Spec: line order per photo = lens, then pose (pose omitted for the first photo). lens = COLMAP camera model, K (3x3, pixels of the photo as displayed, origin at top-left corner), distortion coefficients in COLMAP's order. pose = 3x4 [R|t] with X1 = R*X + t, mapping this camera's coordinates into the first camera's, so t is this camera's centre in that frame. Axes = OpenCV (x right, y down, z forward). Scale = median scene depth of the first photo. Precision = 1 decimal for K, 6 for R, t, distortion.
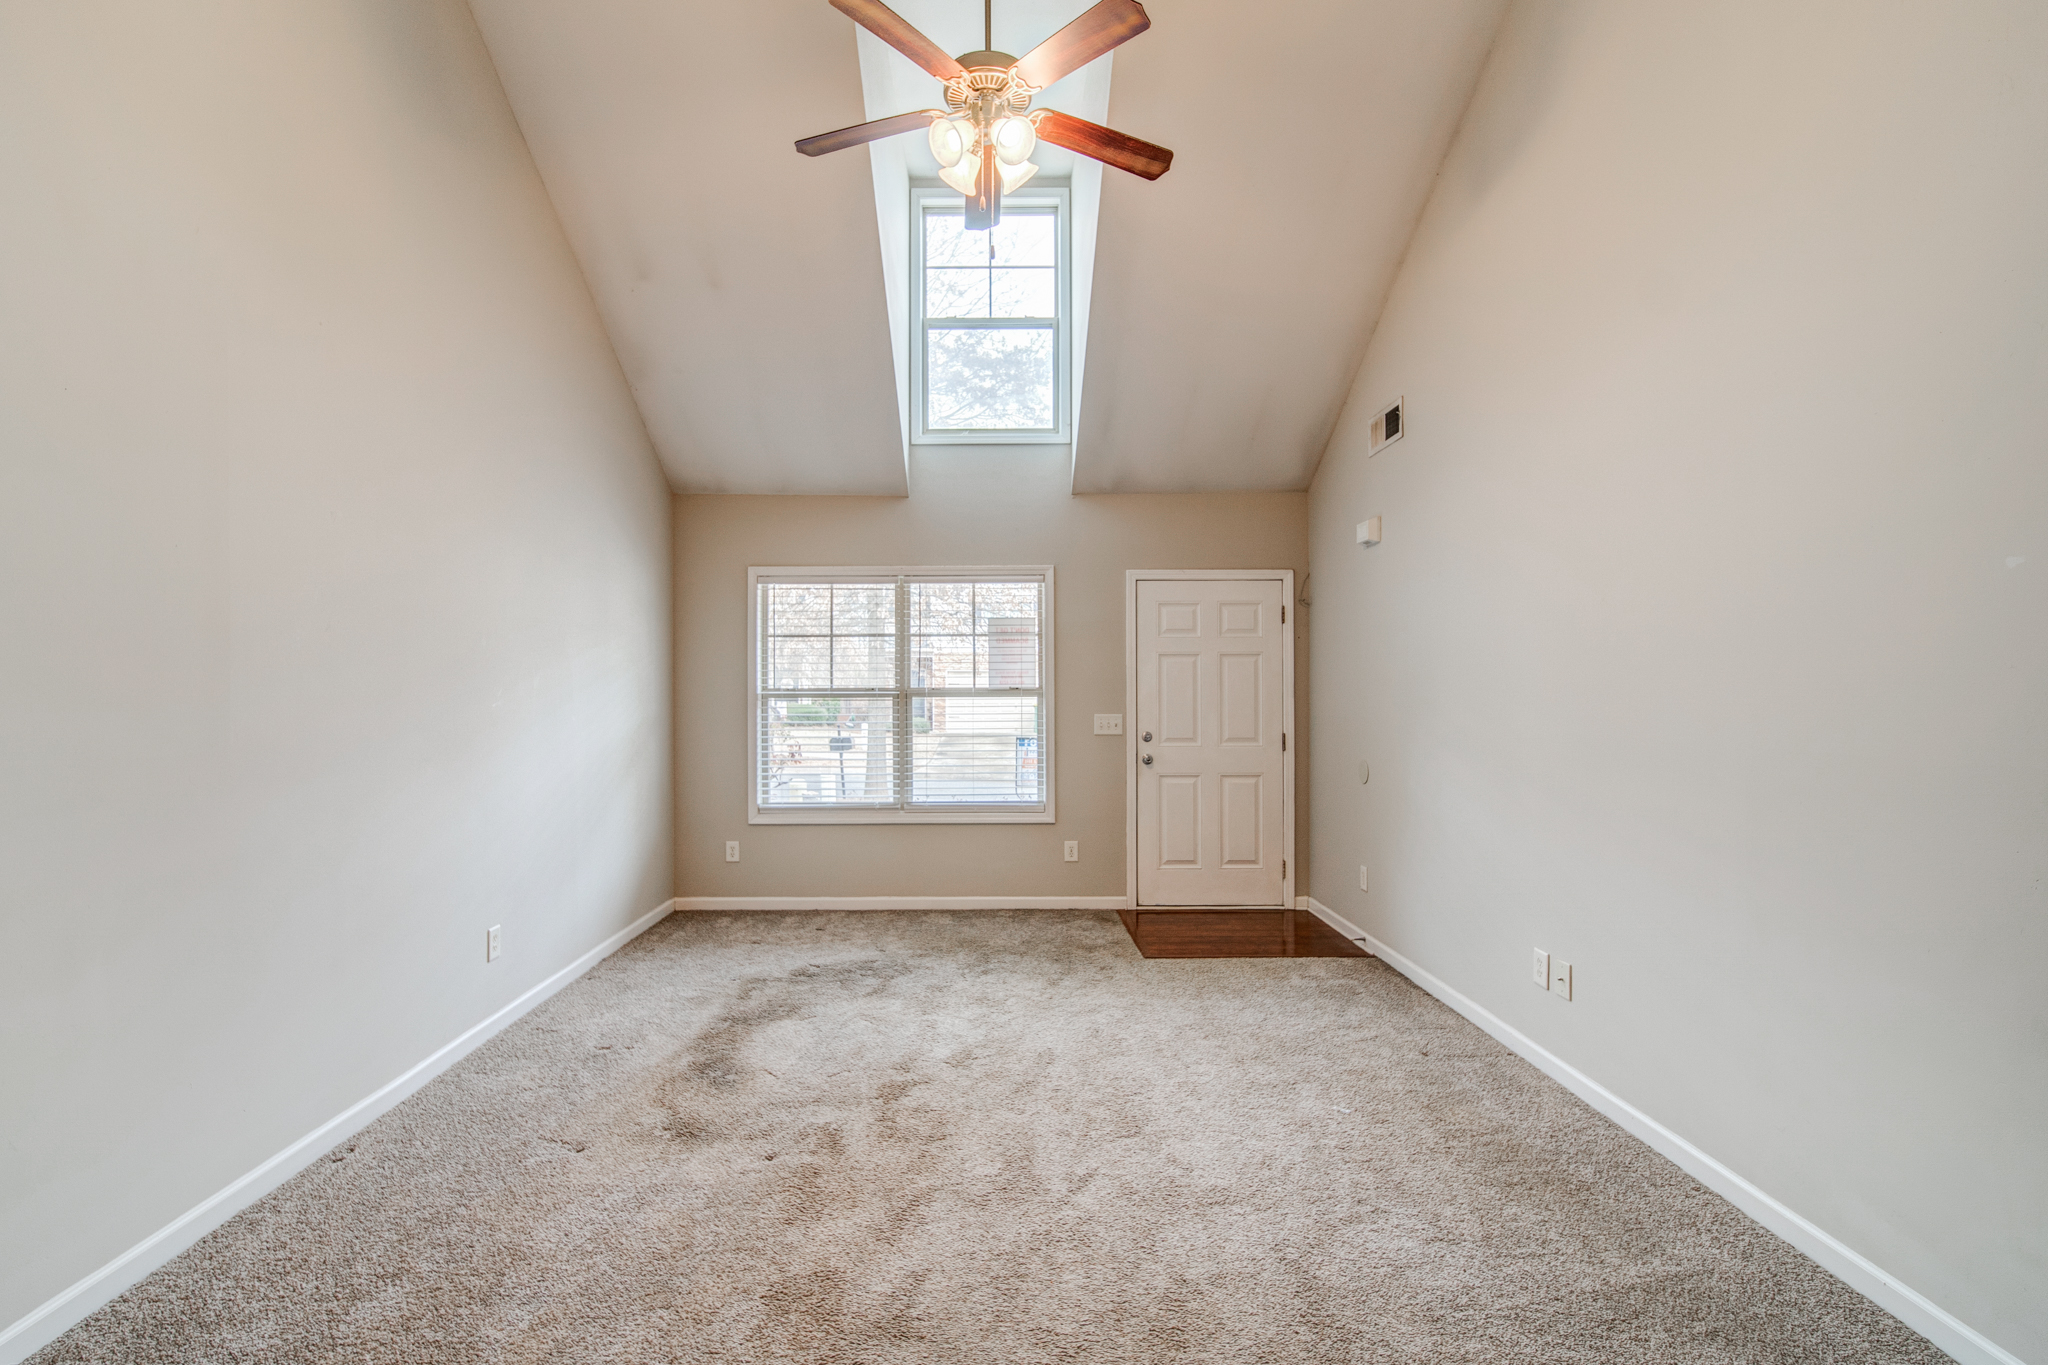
lens RADIAL K [[911.2, 0, 1023.4], [0, 911.2, 686.9], [0, 0, 1]] dist [-0.000662, 0.000663]
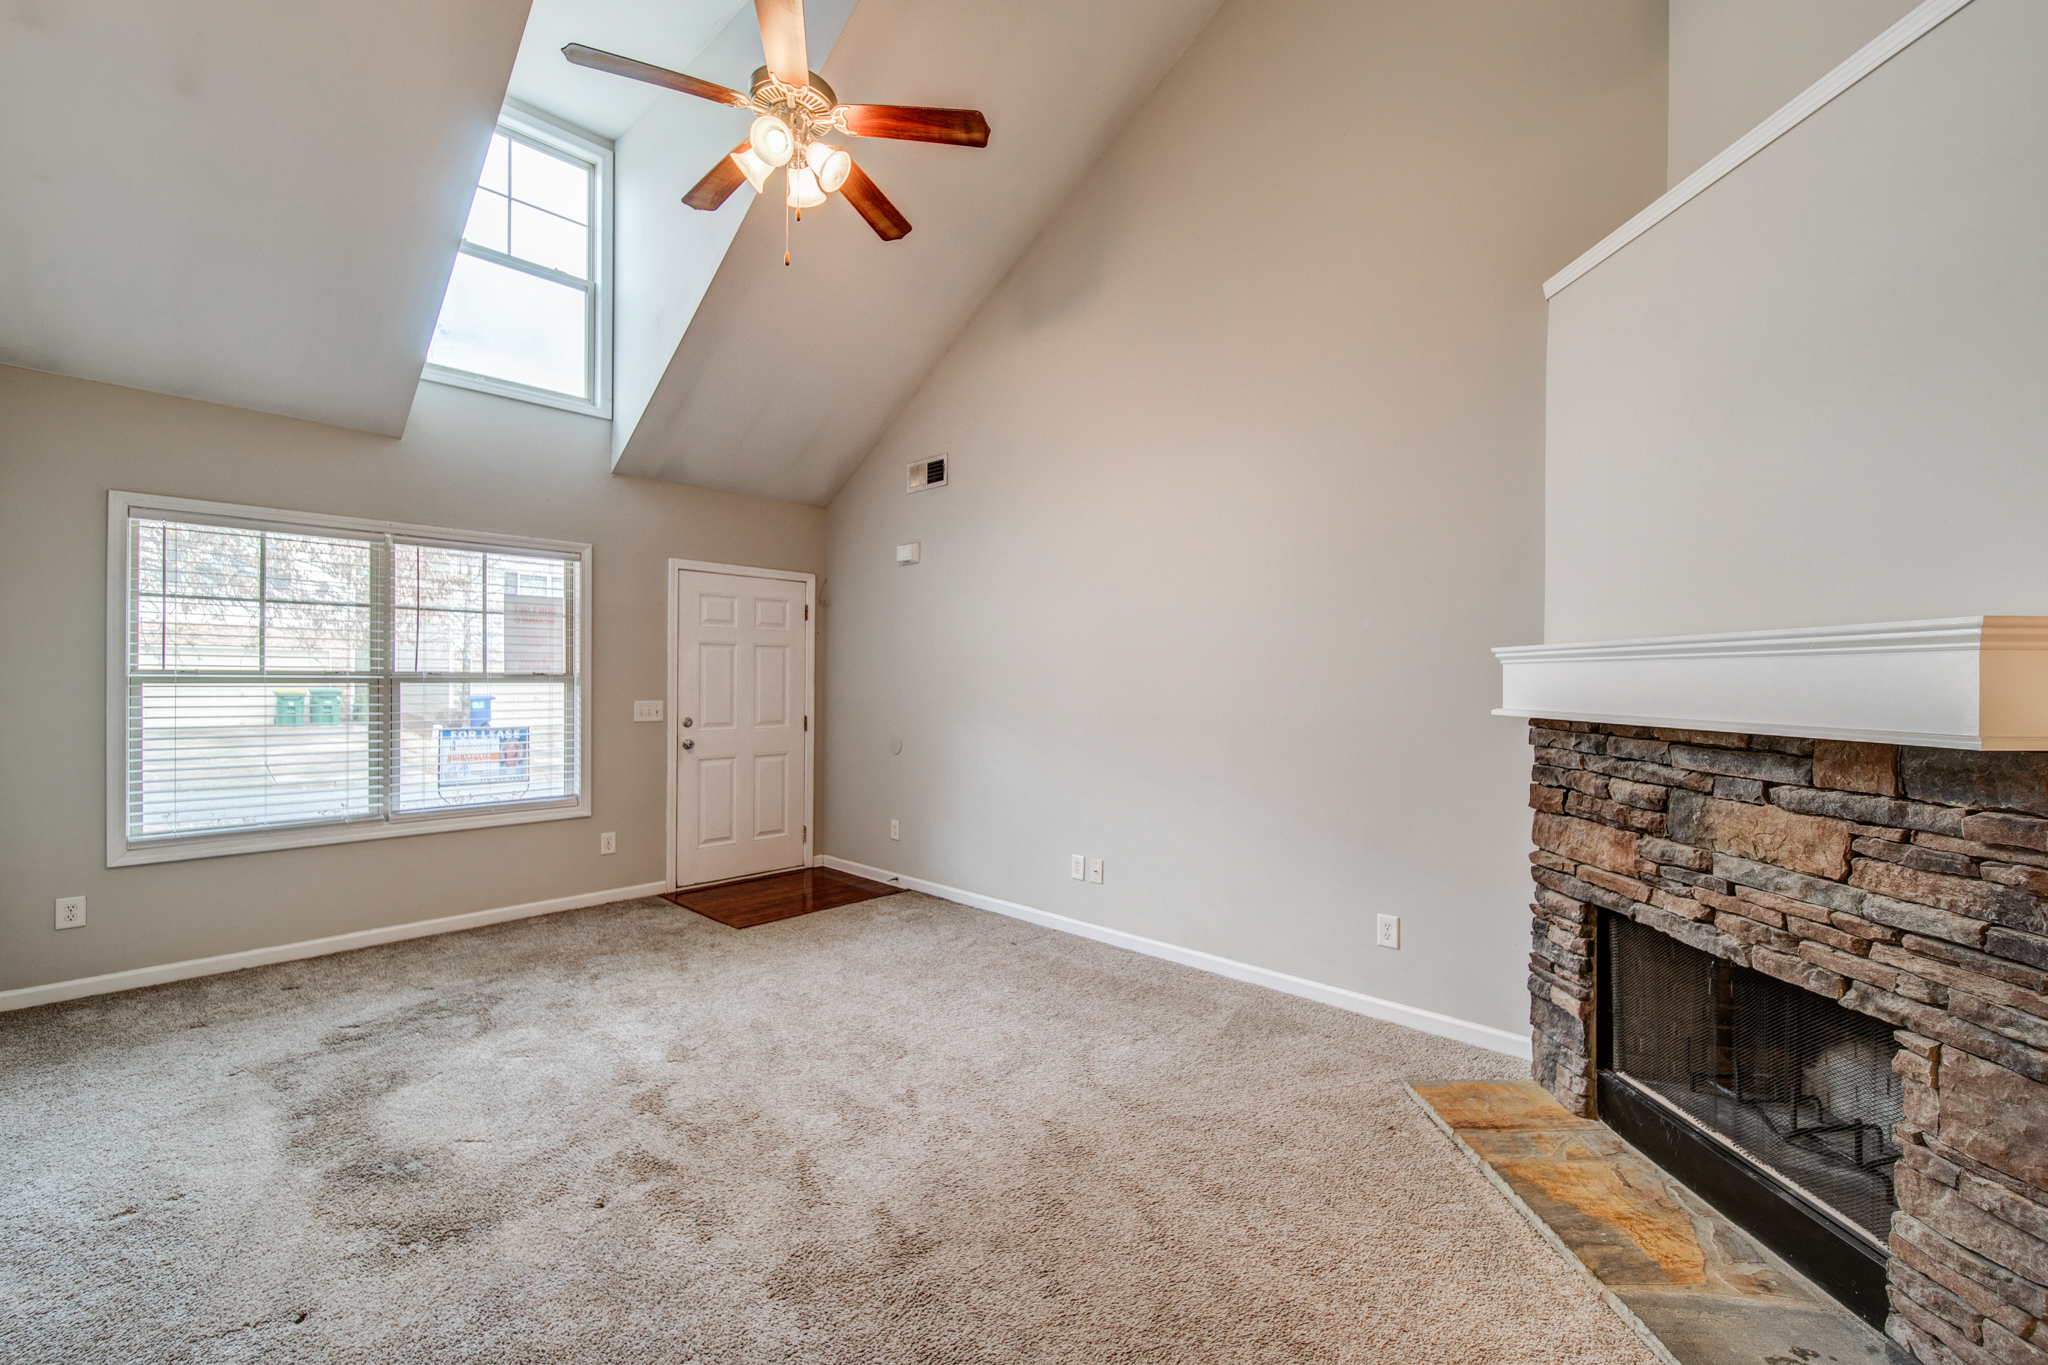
lens RADIAL K [[814.5, 0, 1060.4], [0, 814.5, 685.2], [0, 0, 1]] dist [0.000790, -0.000956]
pose [[0.688306, 0.002188, 0.725417, -0.247373], [-0.012451, 0.999884, 0.008798, -0.000730], [-0.725314, -0.015088, 0.688253, 0.061897]]
